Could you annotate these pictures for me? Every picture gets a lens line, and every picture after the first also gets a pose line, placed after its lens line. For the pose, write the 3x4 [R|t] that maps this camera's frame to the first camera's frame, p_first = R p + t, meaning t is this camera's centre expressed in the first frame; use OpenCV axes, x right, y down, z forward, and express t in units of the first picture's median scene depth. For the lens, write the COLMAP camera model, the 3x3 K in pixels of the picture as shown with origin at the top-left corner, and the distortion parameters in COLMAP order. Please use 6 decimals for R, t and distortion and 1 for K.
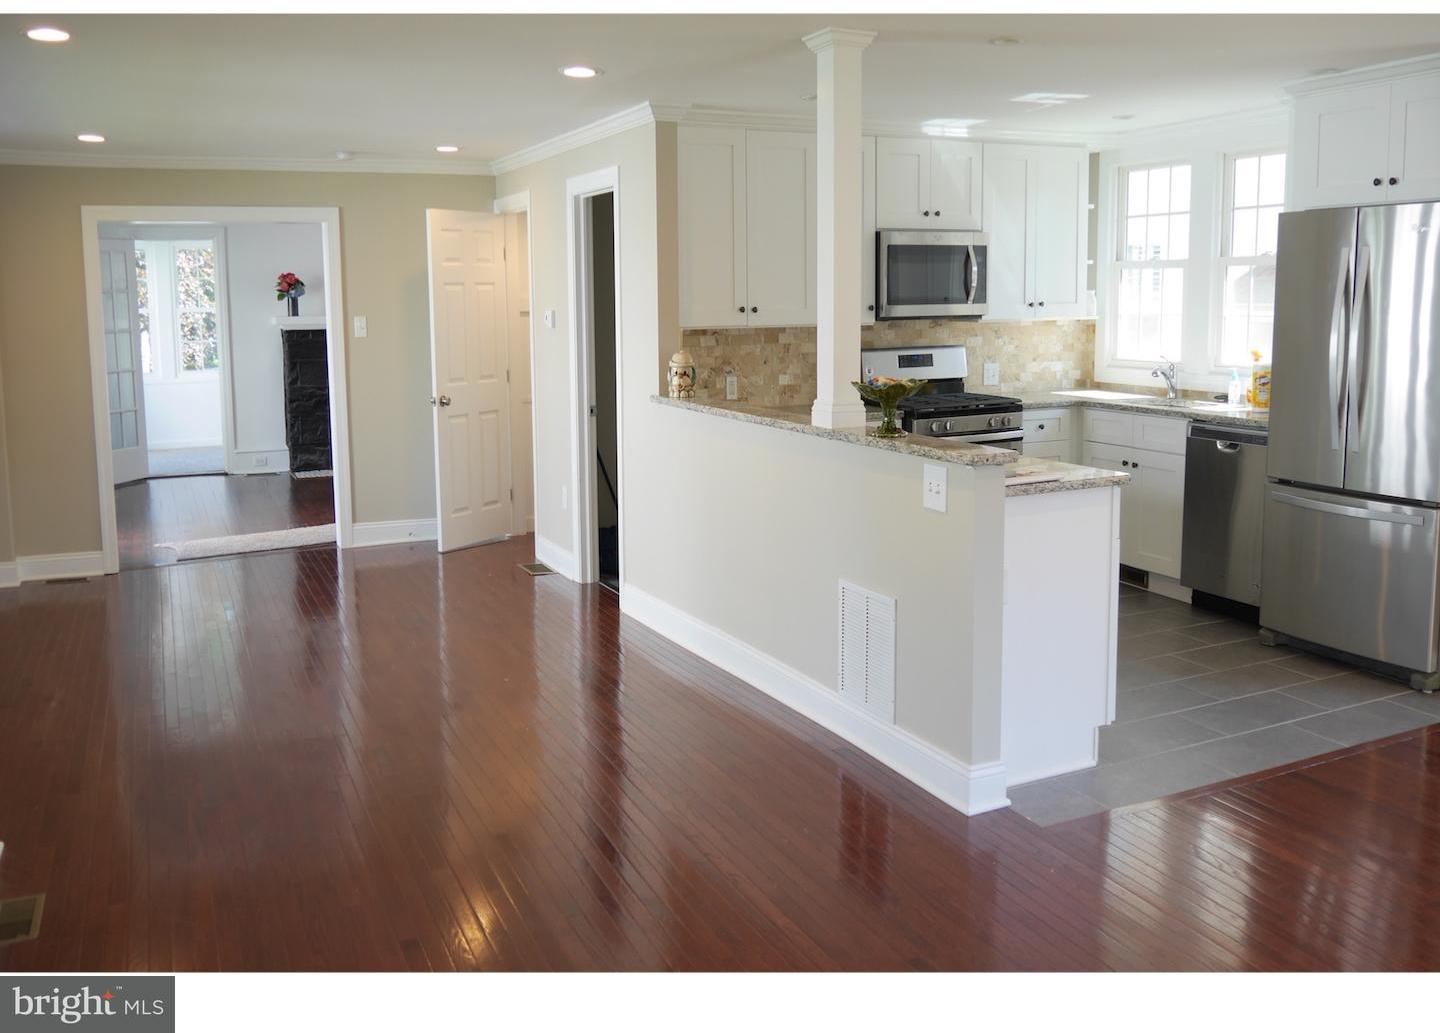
lens RADIAL K [[1447.4, 0, 717.8], [0, 1447.4, 502.5], [0, 0, 1]] dist [0.006390, 0.029034]
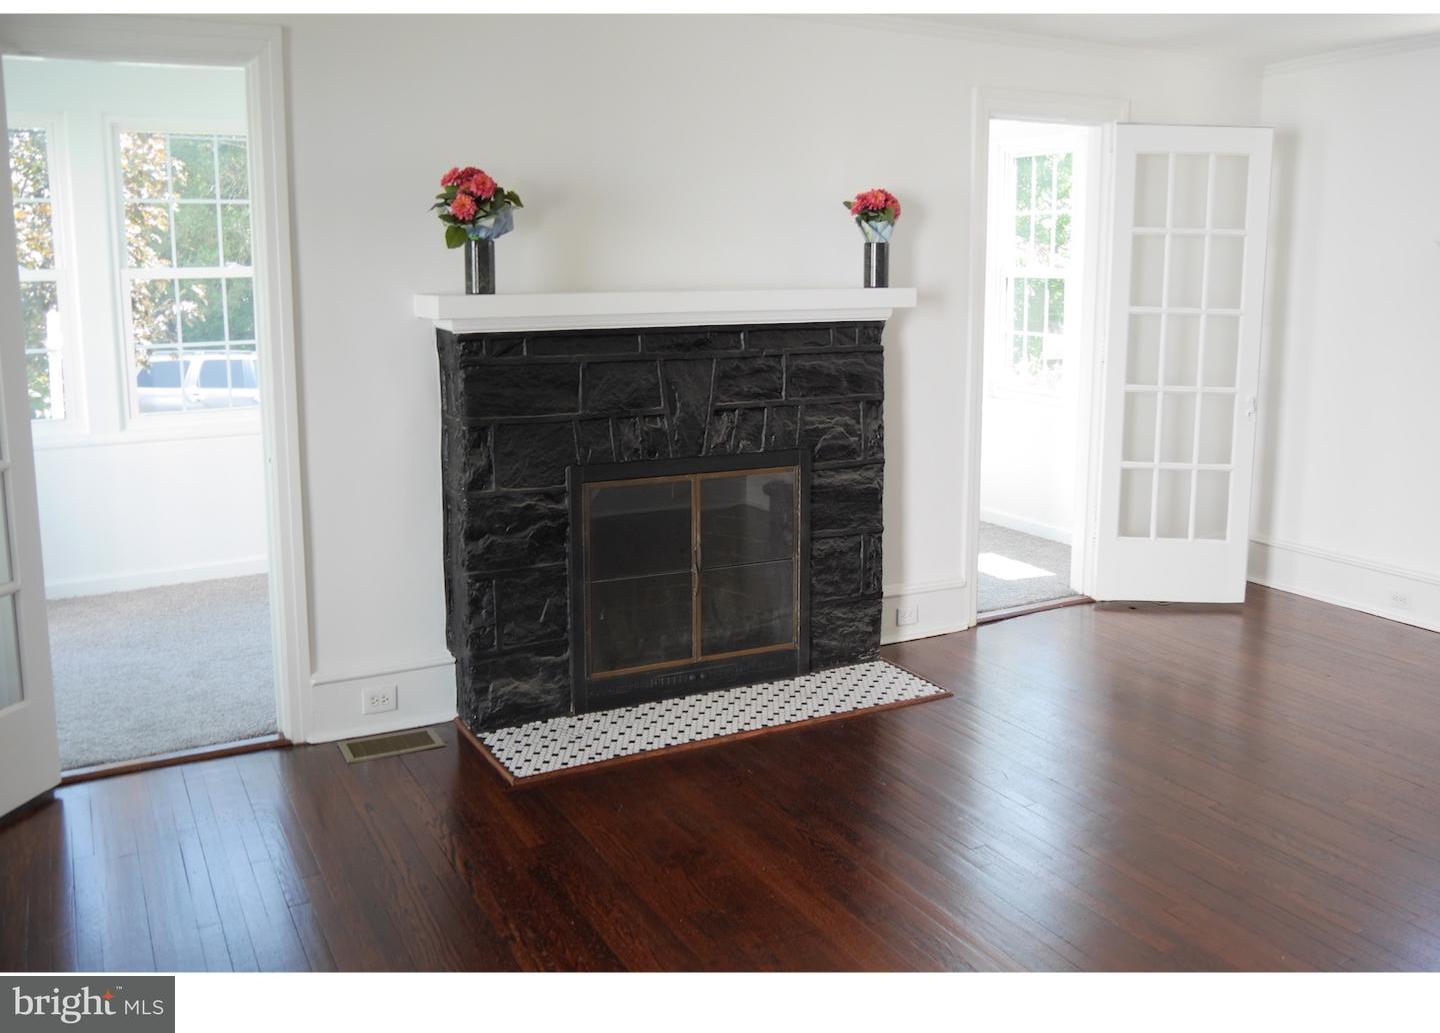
lens RADIAL K [[1445.1, 0, 720.0], [0, 1445.1, 516.5], [0, 0, 1]] dist [0.005053, 0.031038]
pose [[0.998729, -0.003464, 0.050286, -0.062830], [0.001764, 0.999427, 0.033813, -0.021556], [-0.050374, -0.033682, 0.998162, 0.161058]]
